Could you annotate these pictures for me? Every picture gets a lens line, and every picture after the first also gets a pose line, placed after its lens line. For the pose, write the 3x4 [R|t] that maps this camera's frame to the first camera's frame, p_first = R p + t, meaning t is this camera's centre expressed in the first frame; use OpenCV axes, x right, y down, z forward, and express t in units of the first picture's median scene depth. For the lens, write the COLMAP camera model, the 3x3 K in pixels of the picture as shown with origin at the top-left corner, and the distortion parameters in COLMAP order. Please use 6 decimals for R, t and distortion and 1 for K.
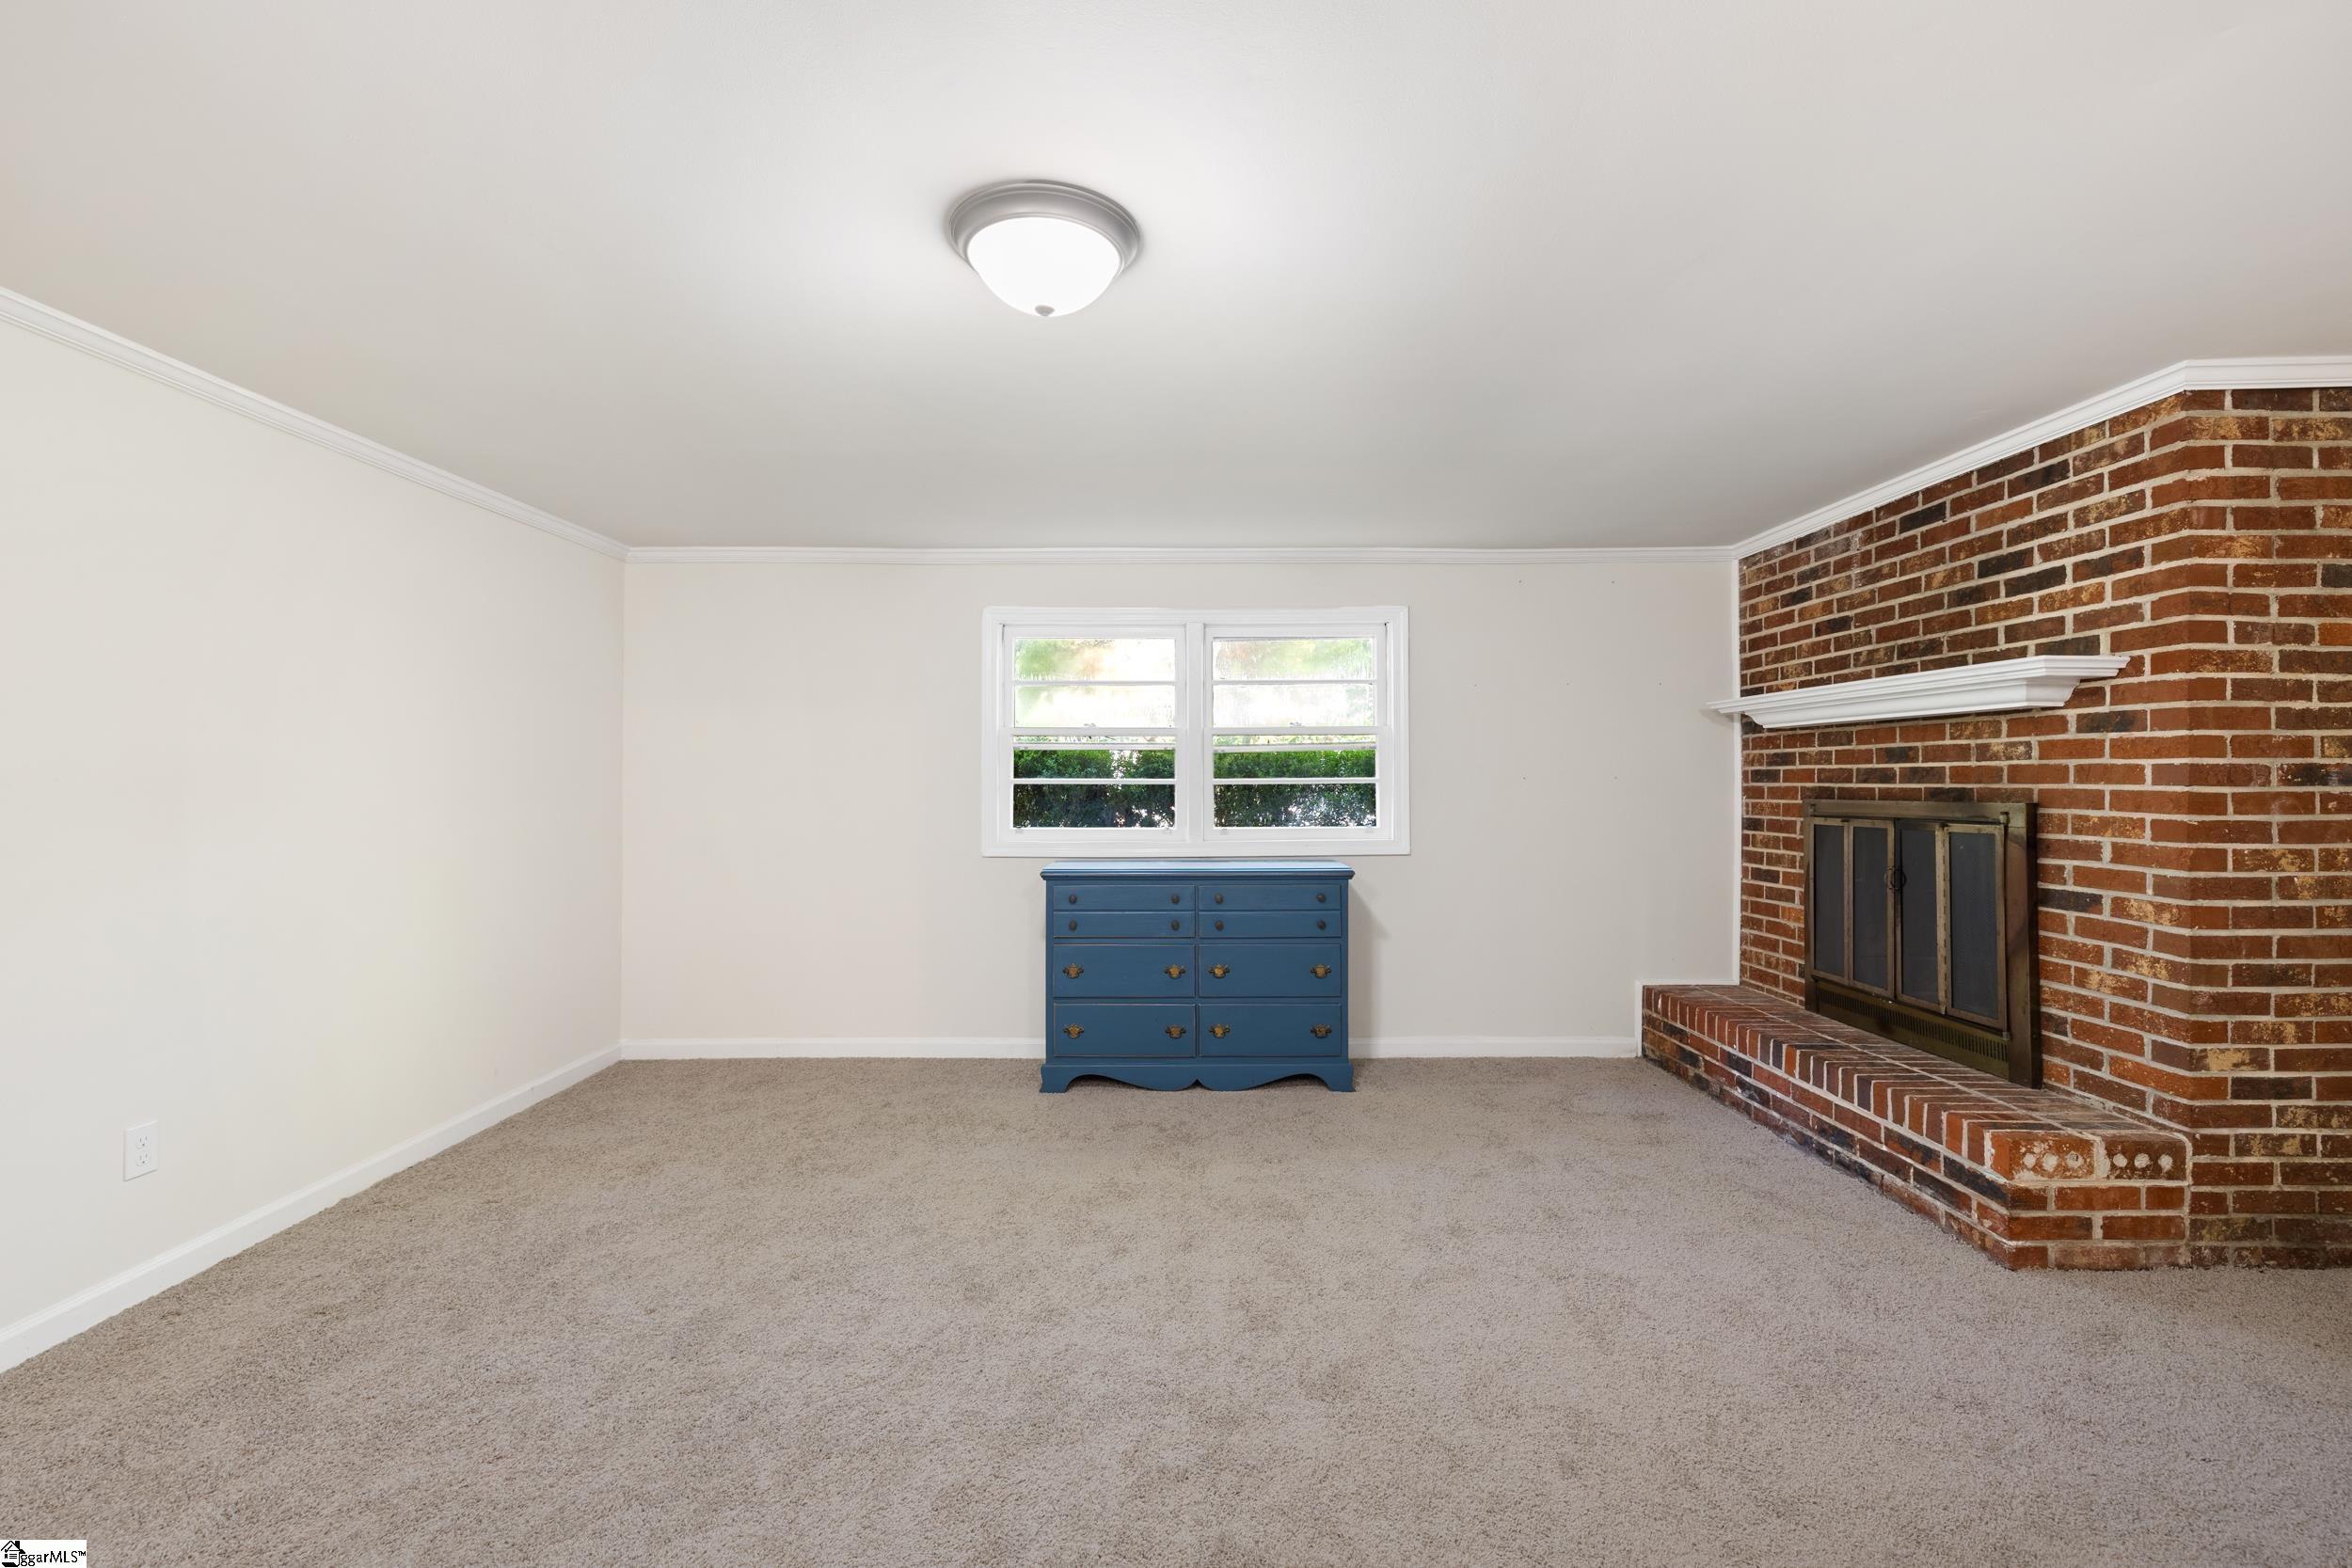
lens RADIAL K [[993.9, 0, 1177.3], [0, 993.9, 784.2], [0, 0, 1]] dist [-0.000043, 0.000183]
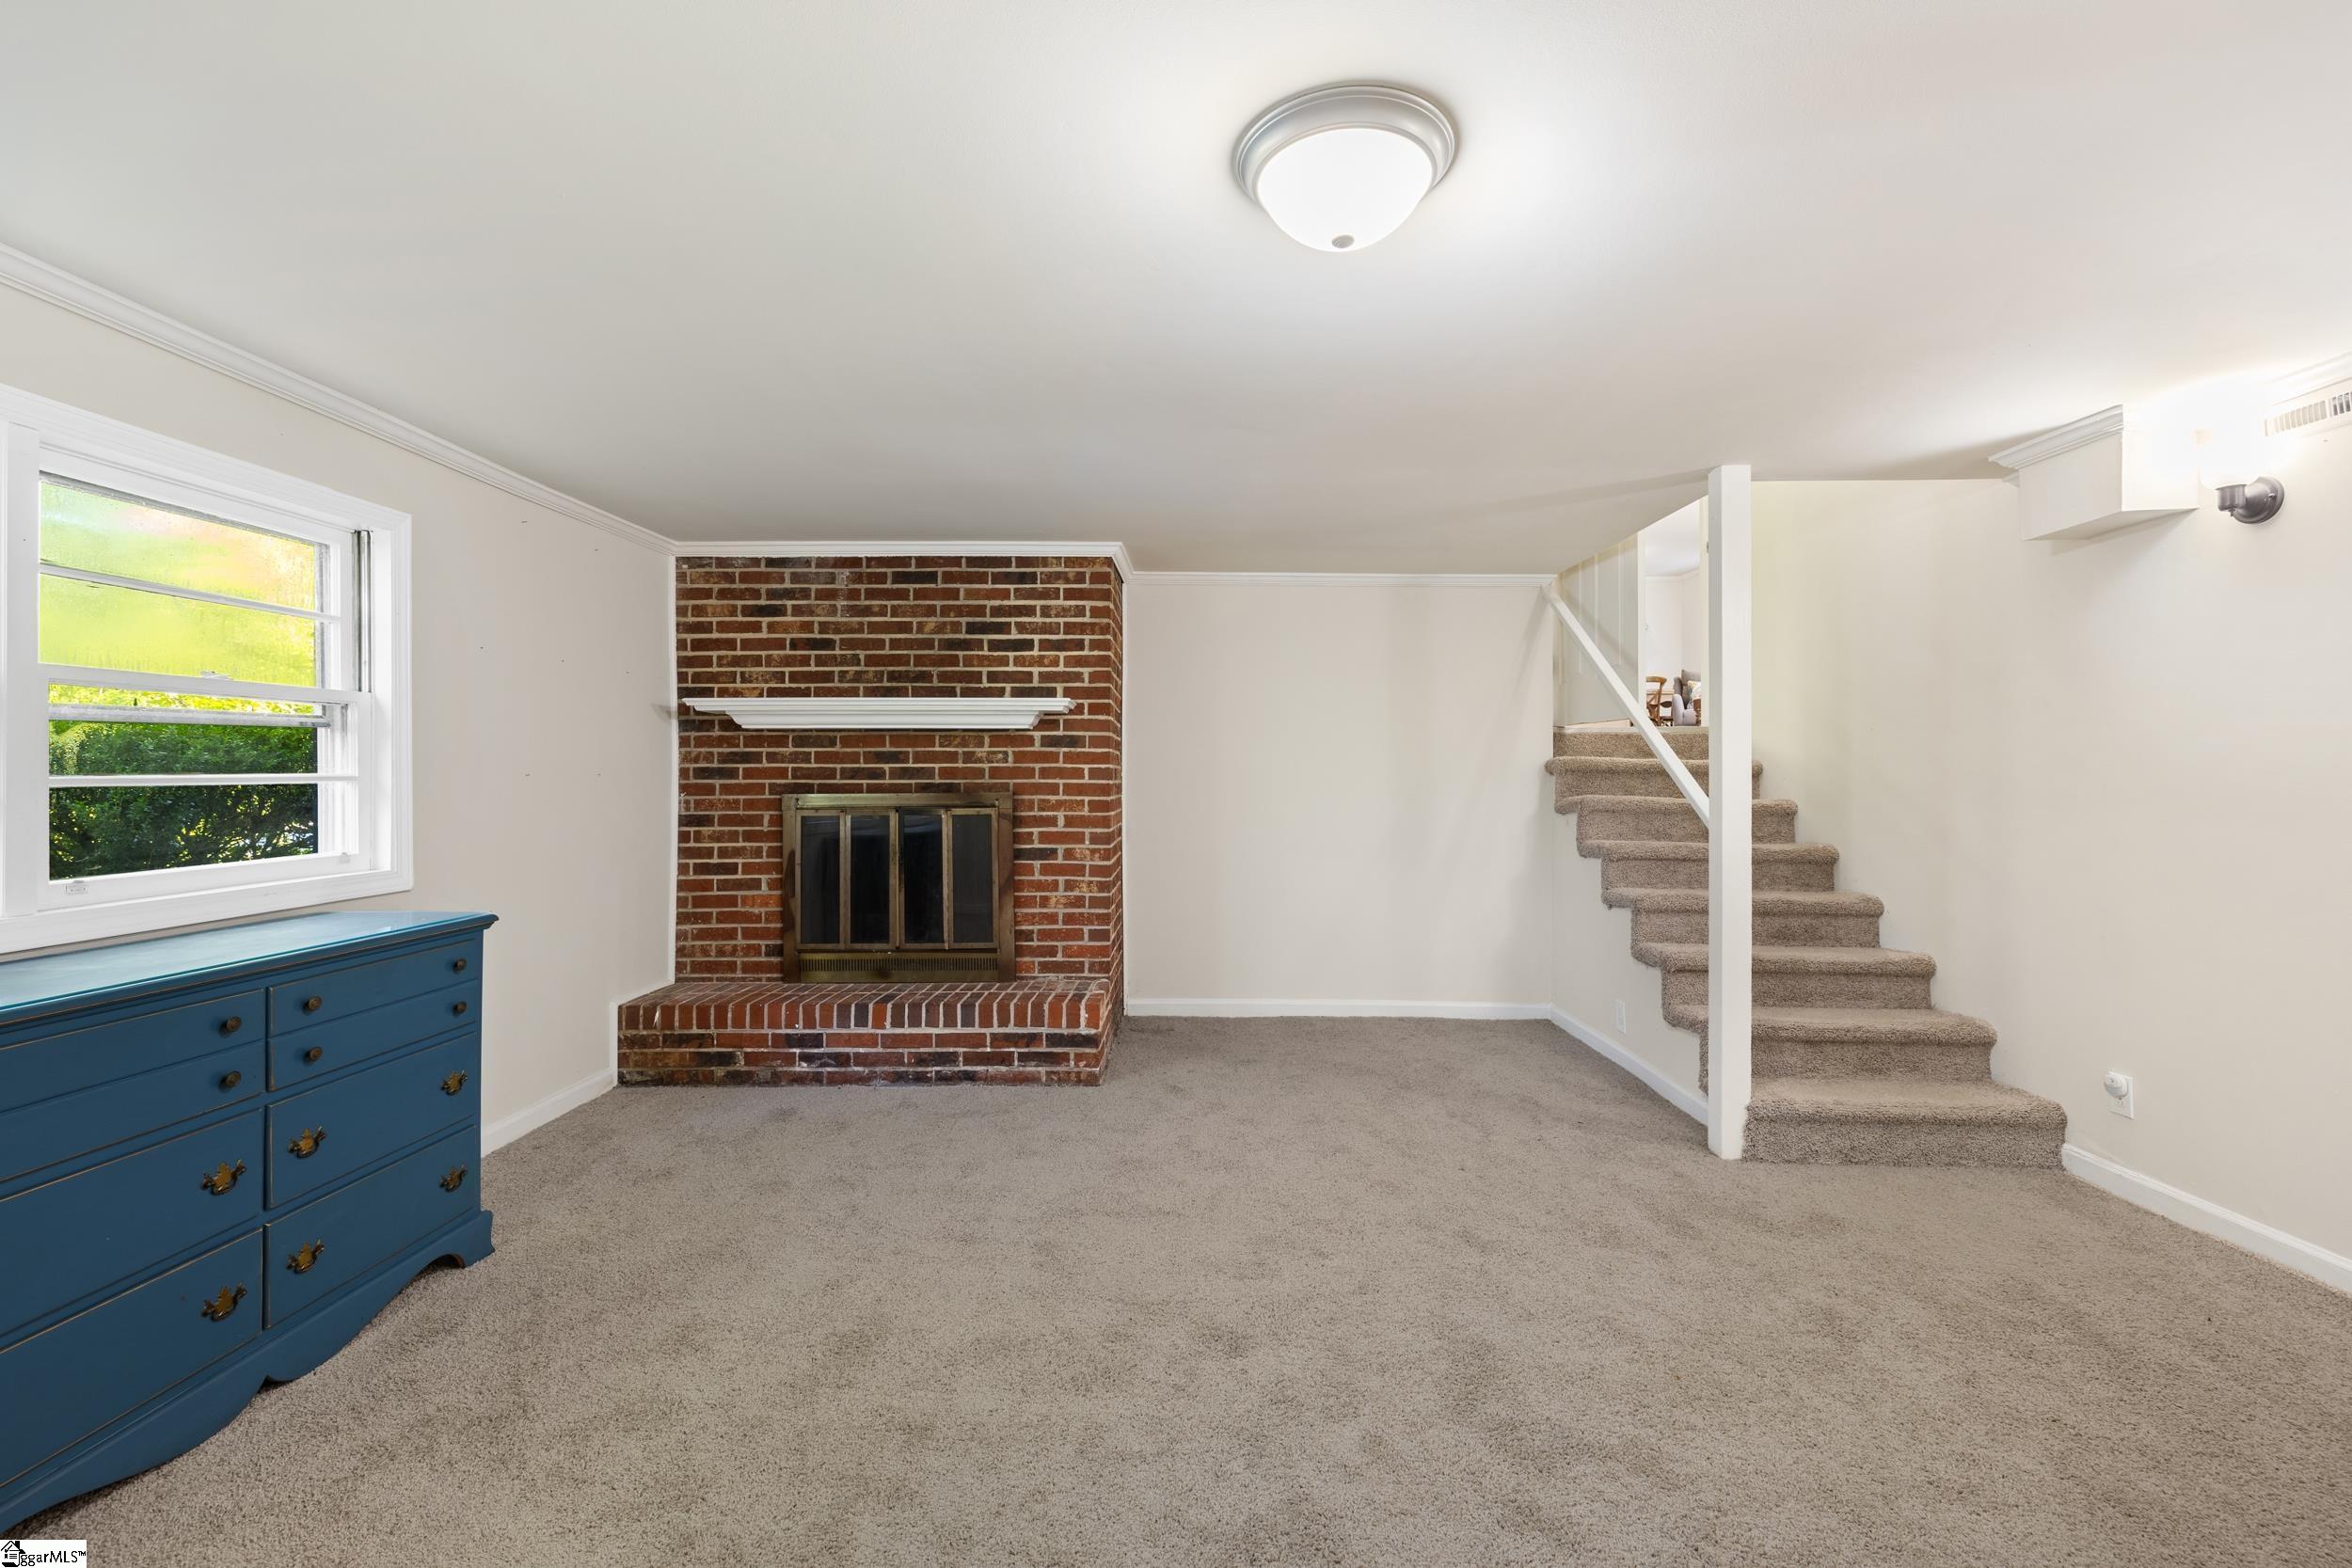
lens RADIAL K [[993.9, 0, 1181.2], [0, 993.9, 774.5], [0, 0, 1]] dist [-0.000043, 0.000183]
pose [[0.018288, 0.003092, 0.999828, -0.611046], [0.005078, 0.999982, -0.003185, -0.001655], [-0.999820, 0.005135, 0.018272, 0.685941]]
